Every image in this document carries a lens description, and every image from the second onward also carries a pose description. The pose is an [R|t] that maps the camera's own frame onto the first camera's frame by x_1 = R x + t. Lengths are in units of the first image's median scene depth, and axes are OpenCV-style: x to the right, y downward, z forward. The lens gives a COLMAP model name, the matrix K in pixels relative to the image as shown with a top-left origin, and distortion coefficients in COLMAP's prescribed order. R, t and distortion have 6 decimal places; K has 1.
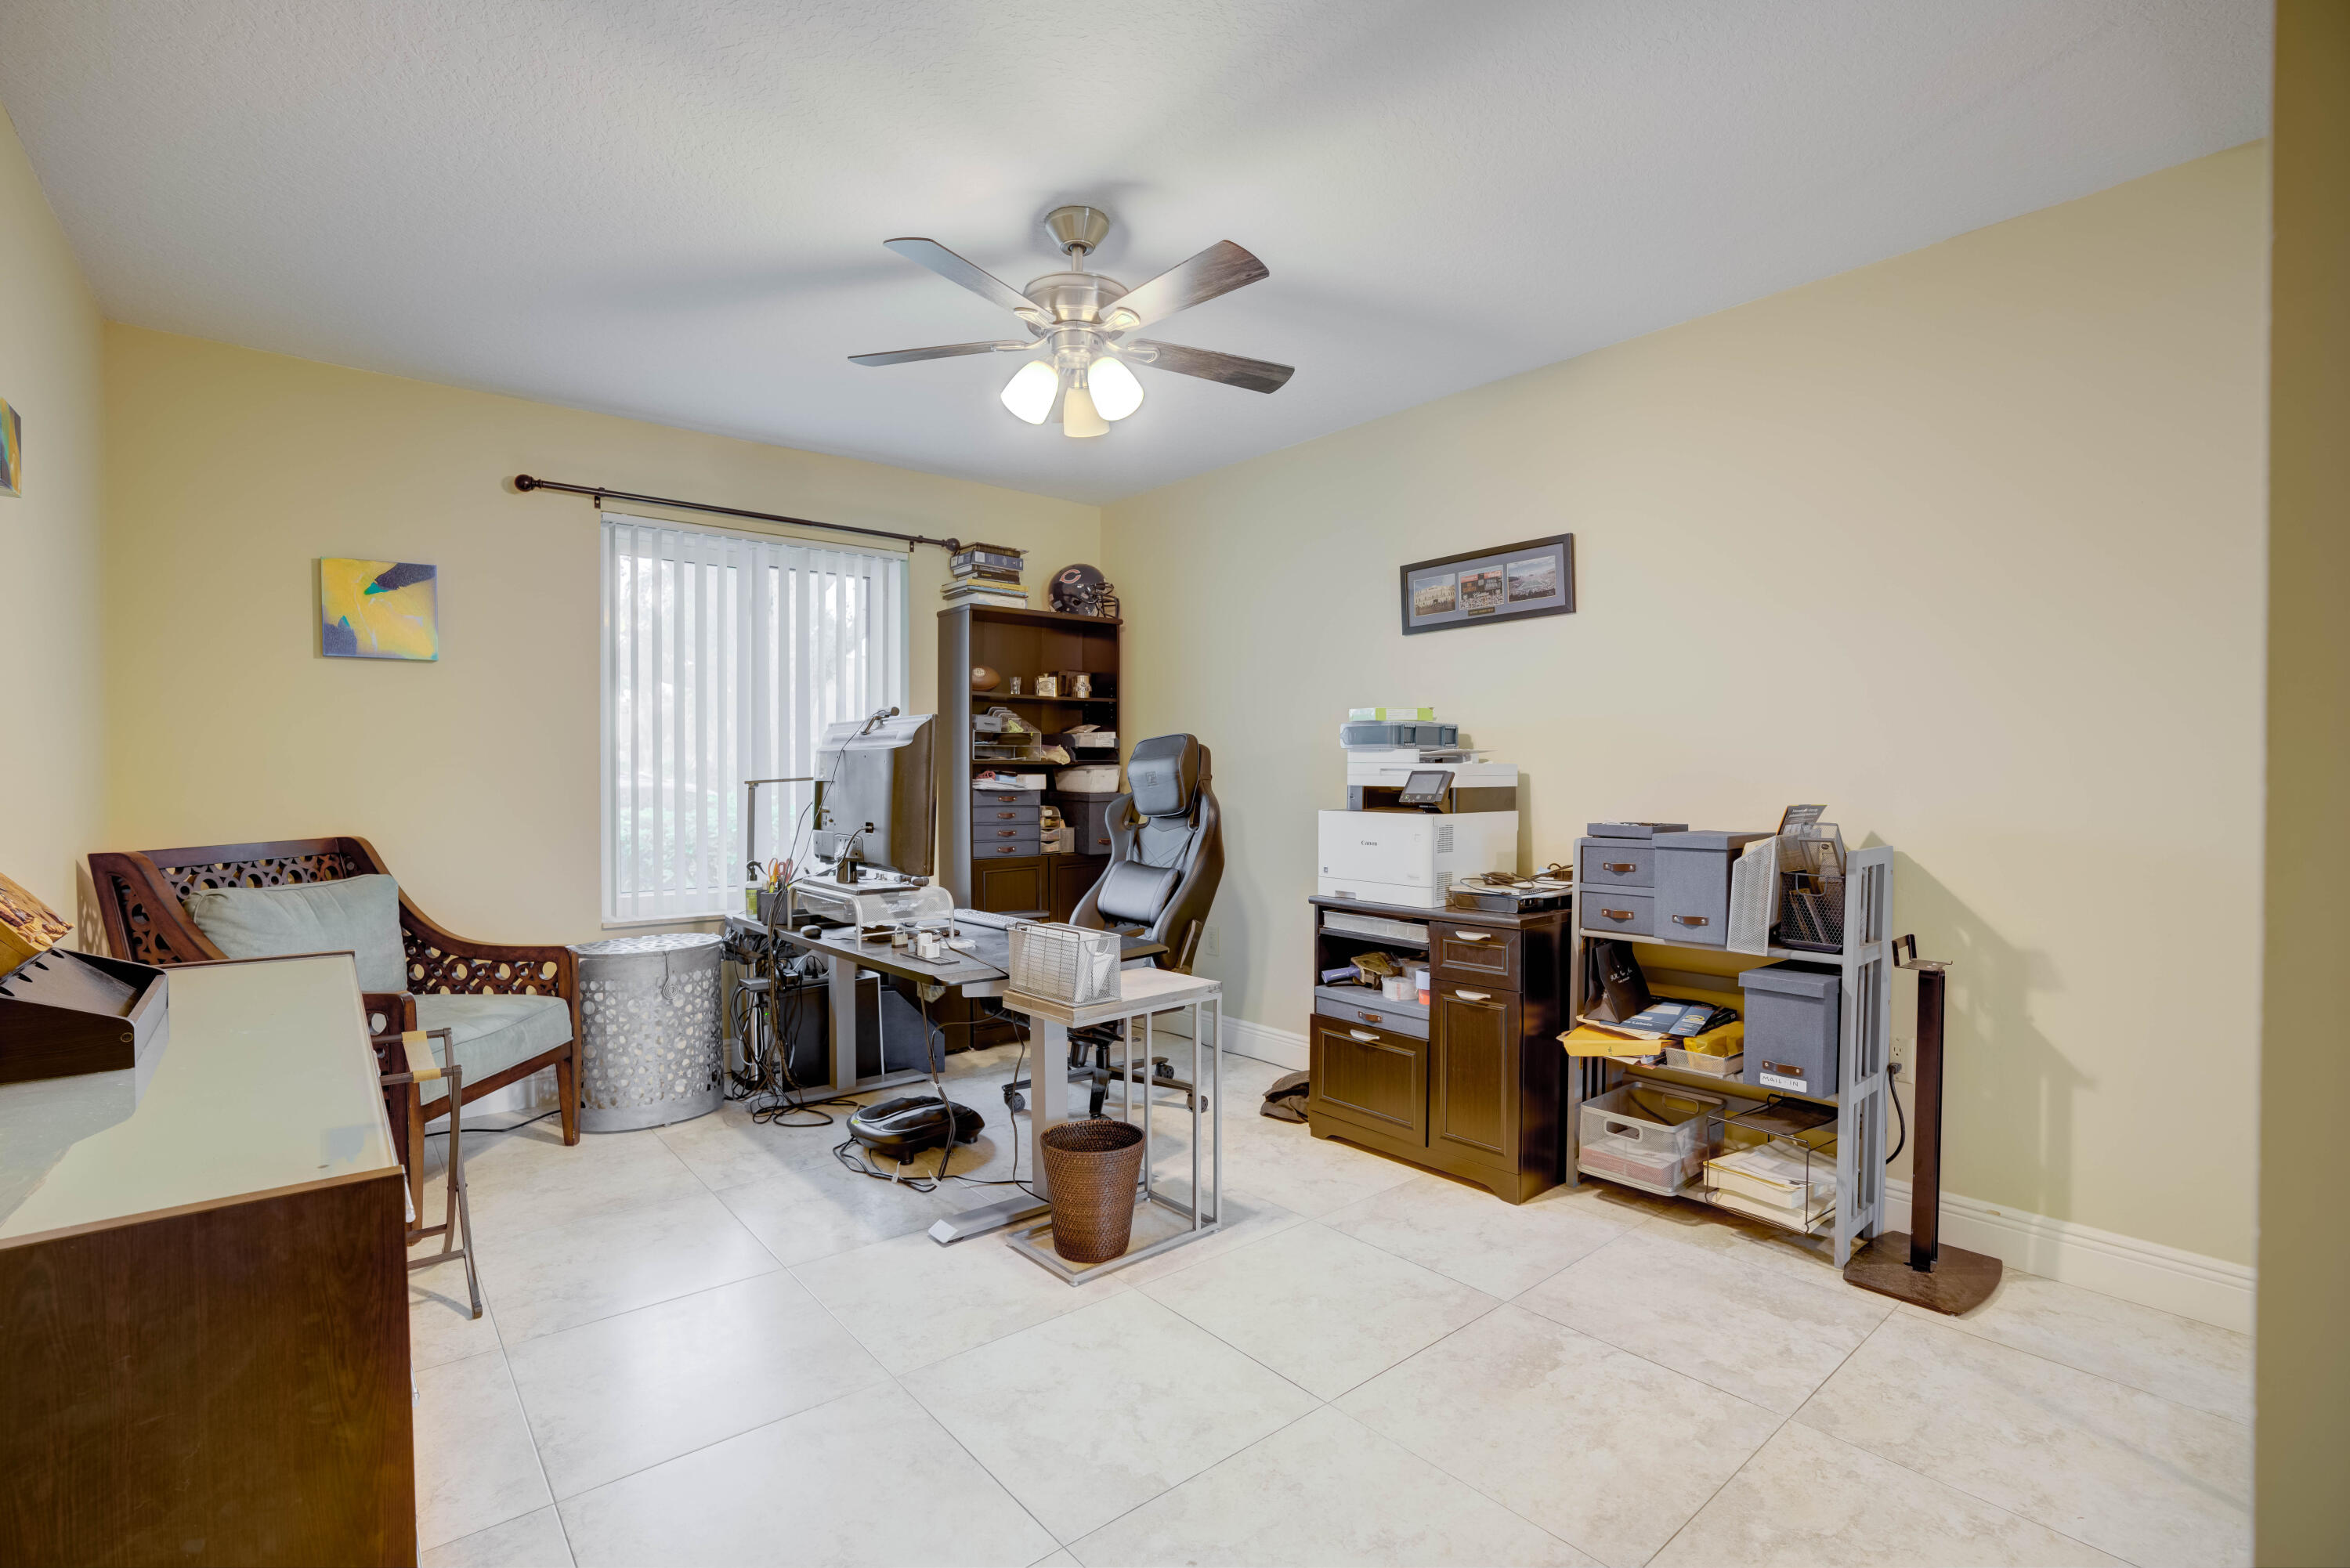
lens RADIAL K [[1066.2, 0, 1172.0], [0, 1066.2, 792.6], [0, 0, 1]] dist [-0.067868, 0.025484]
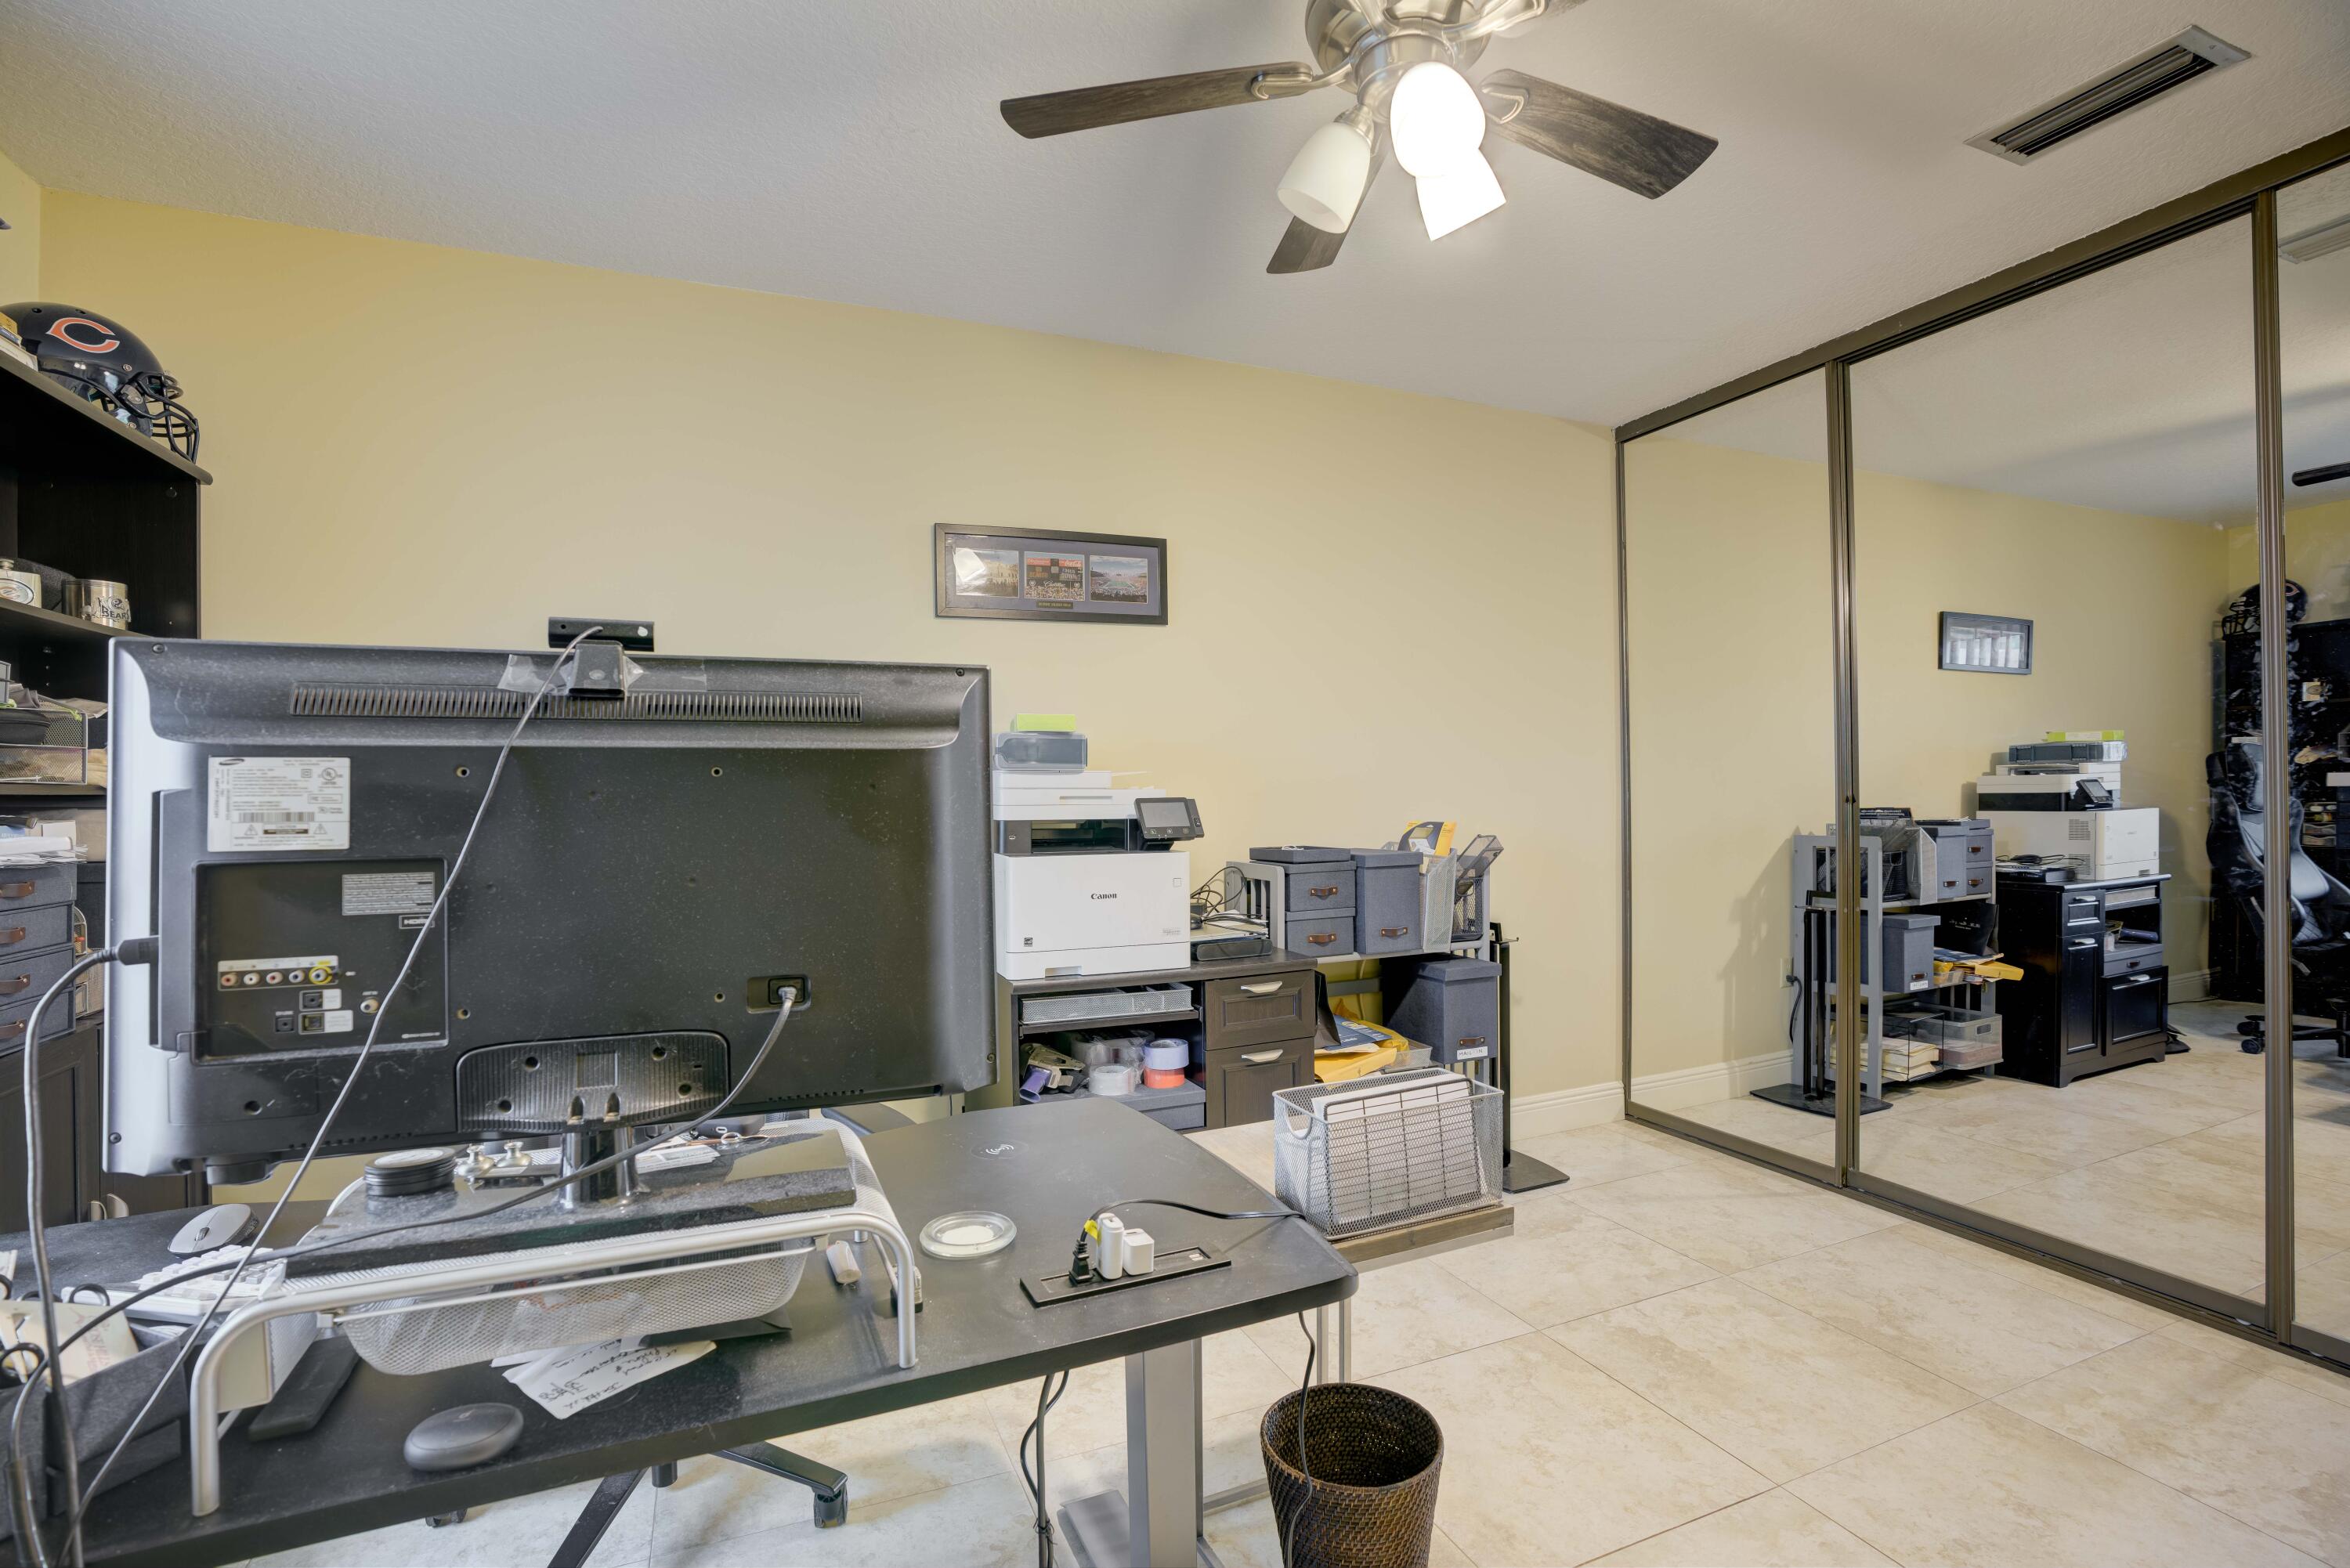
lens RADIAL K [[1066.2, 0, 1172.0], [0, 1066.2, 792.6], [0, 0, 1]] dist [-0.067868, 0.025484]
pose [[0.298318, -0.011065, 0.954402, -0.505382], [0.026853, 0.999634, 0.003196, -0.026428], [-0.954089, 0.024675, 0.298506, 0.711843]]
